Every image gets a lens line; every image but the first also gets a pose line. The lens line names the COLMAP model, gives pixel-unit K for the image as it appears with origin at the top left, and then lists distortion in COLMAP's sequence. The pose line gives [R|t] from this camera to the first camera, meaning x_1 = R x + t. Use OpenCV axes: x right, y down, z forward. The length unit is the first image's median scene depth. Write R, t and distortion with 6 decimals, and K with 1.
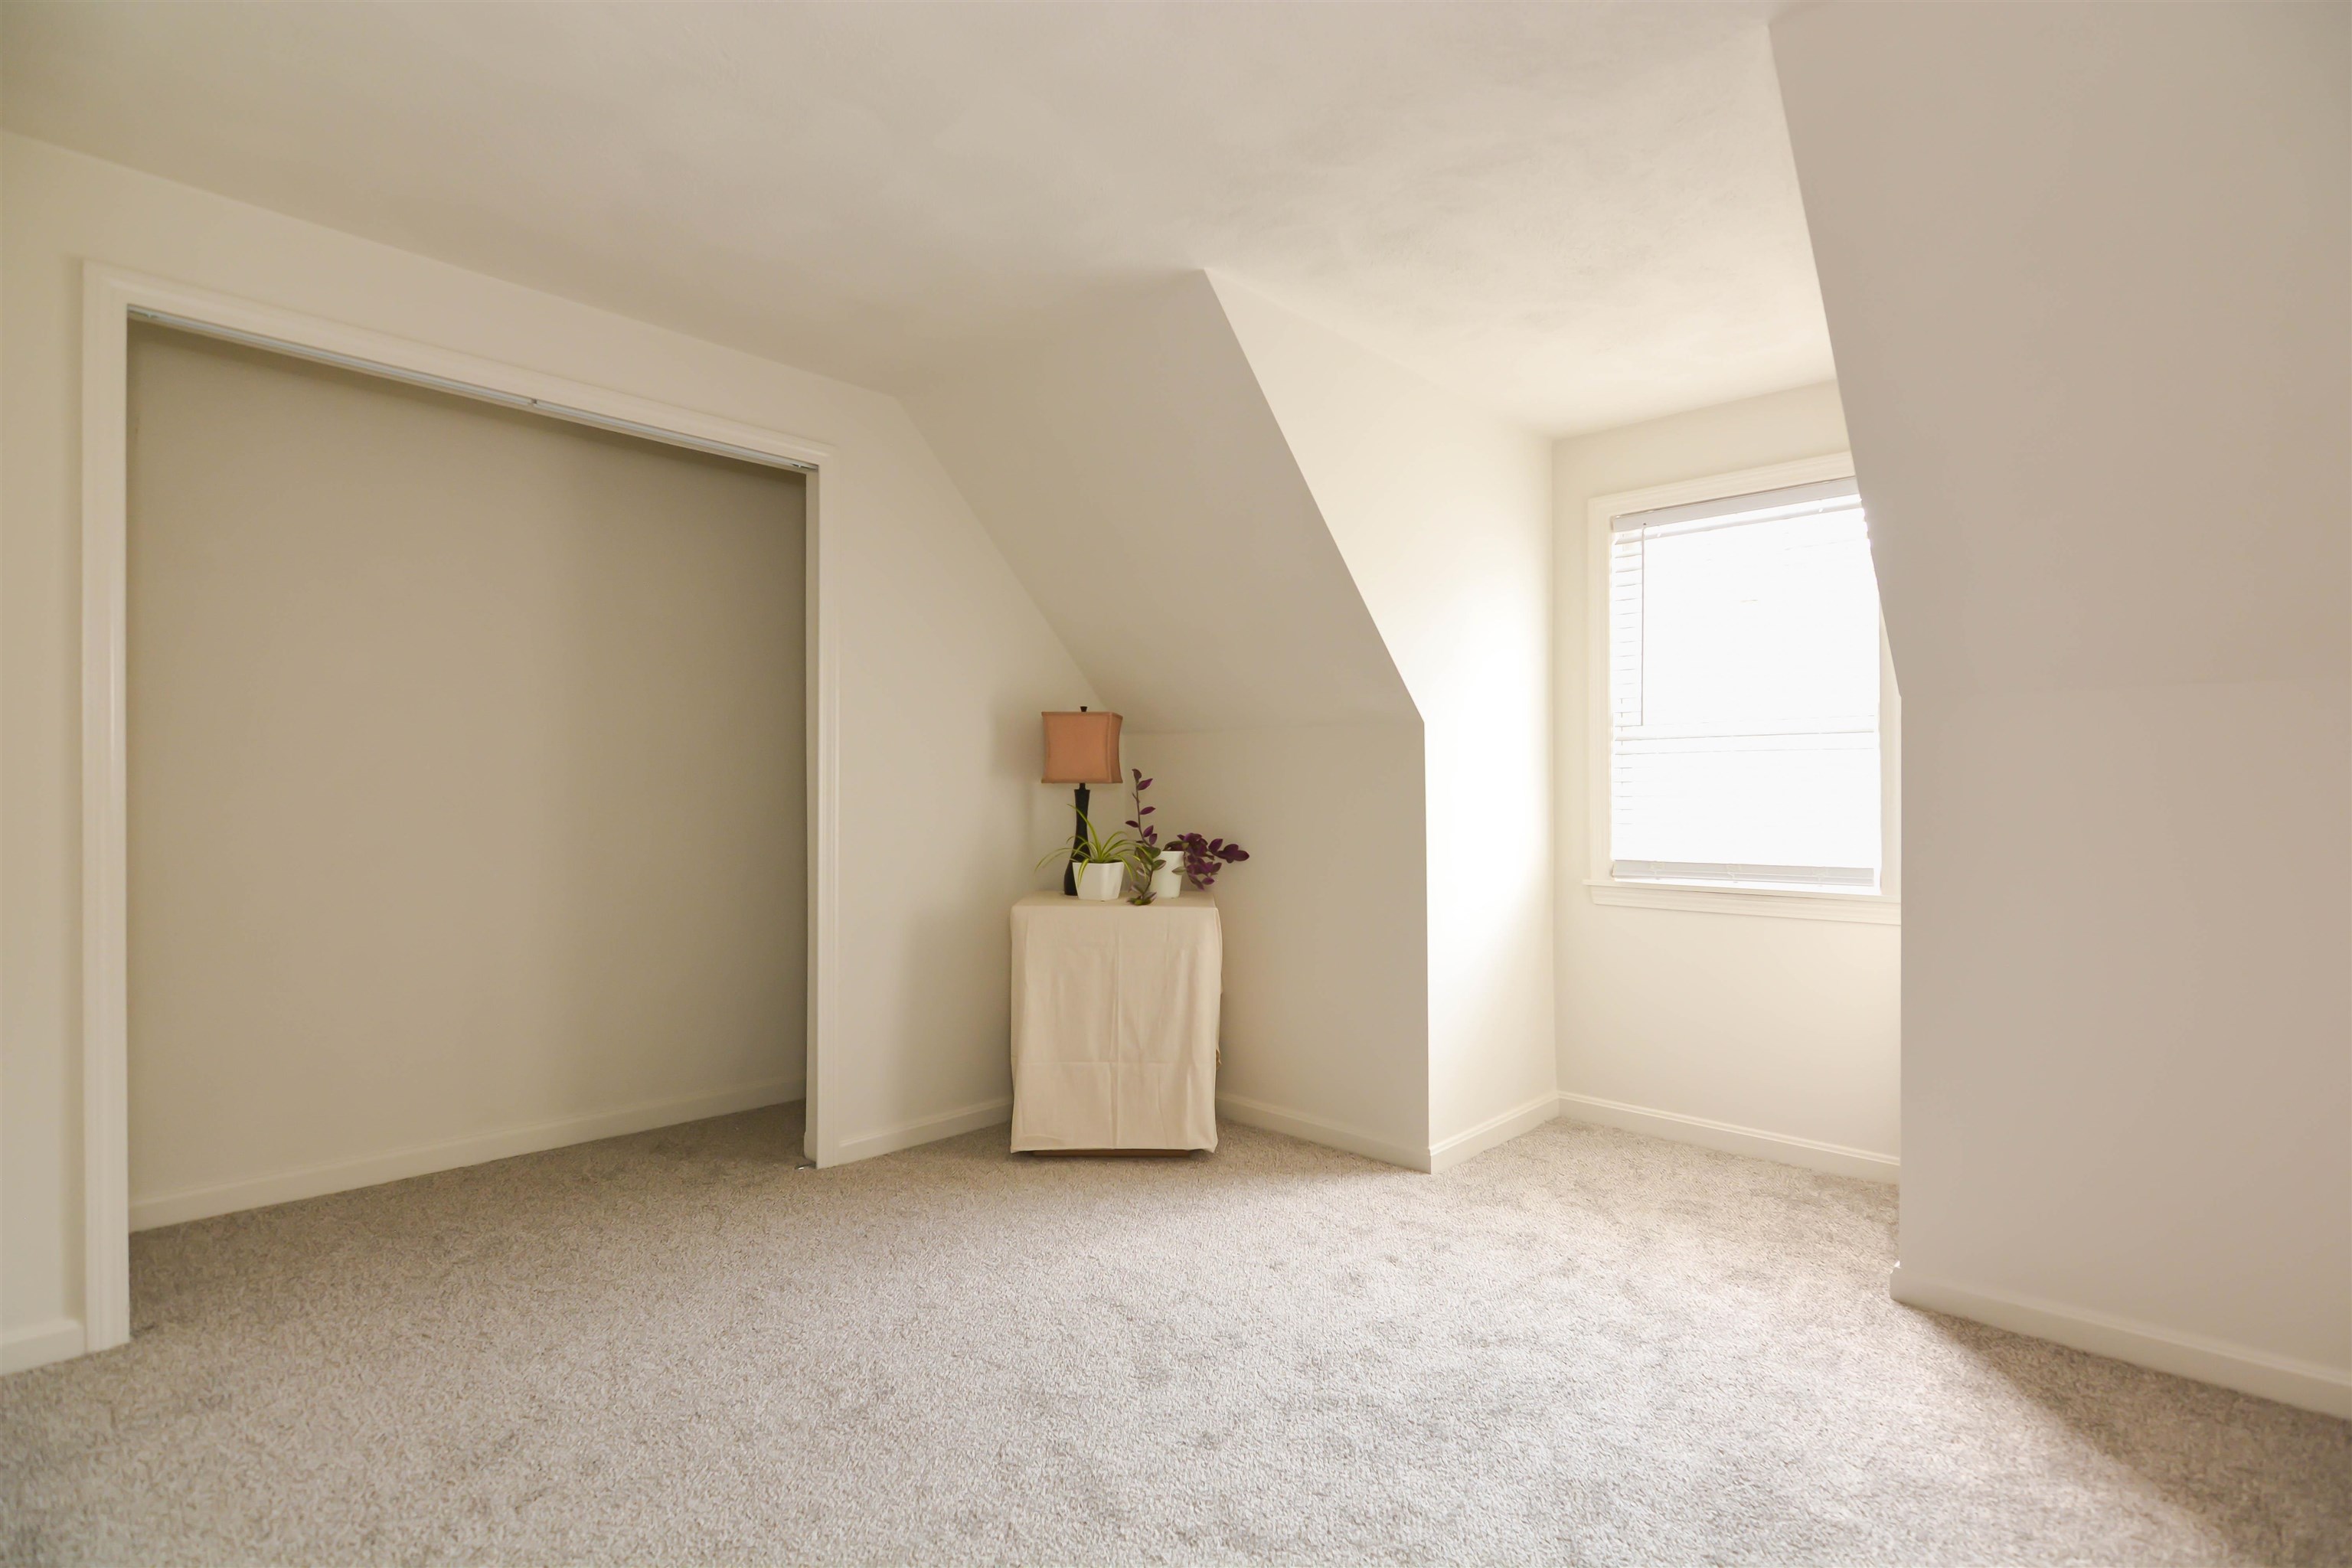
lens RADIAL K [[1130.6, 0, 1185.6], [0, 1130.6, 788.2], [0, 0, 1]] dist [0.011830, -0.013971]
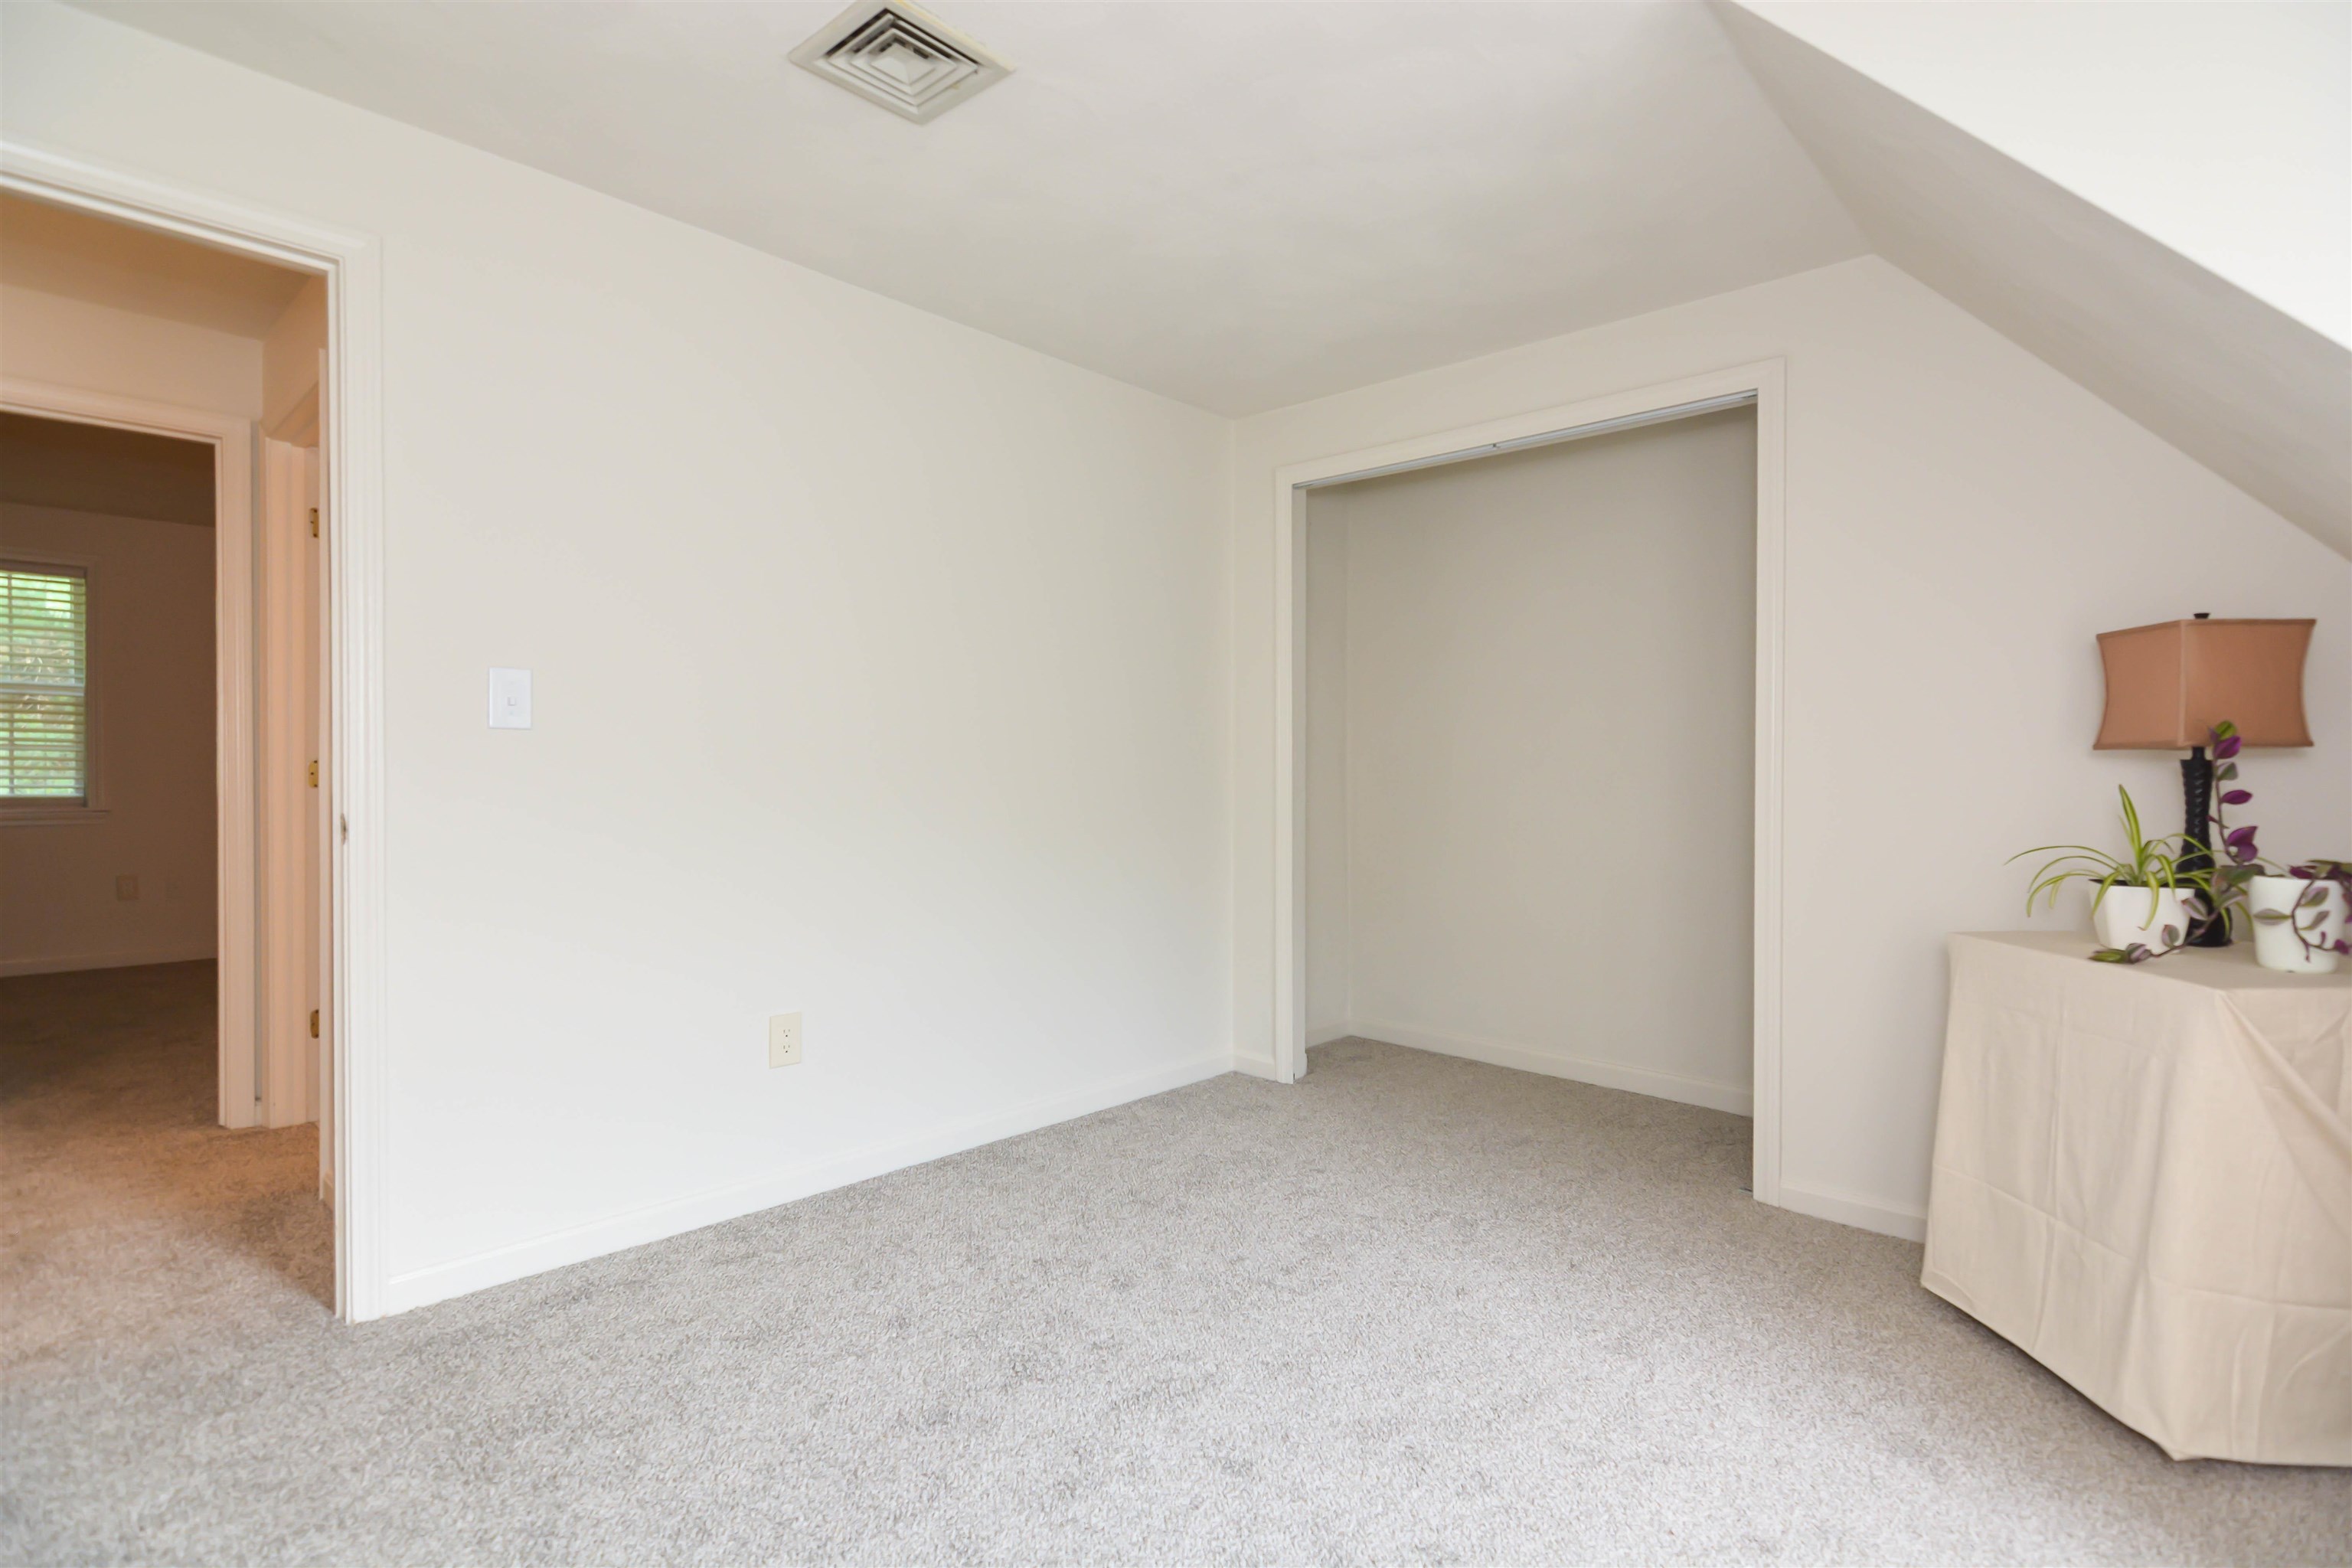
lens RADIAL K [[1130.6, 0, 1185.6], [0, 1130.6, 788.2], [0, 0, 1]] dist [0.011830, -0.013971]
pose [[0.015066, 0.010229, -0.999834, 0.527725], [-0.004332, 0.999939, 0.010164, 0.012929], [0.999877, 0.004178, 0.015109, 0.538731]]
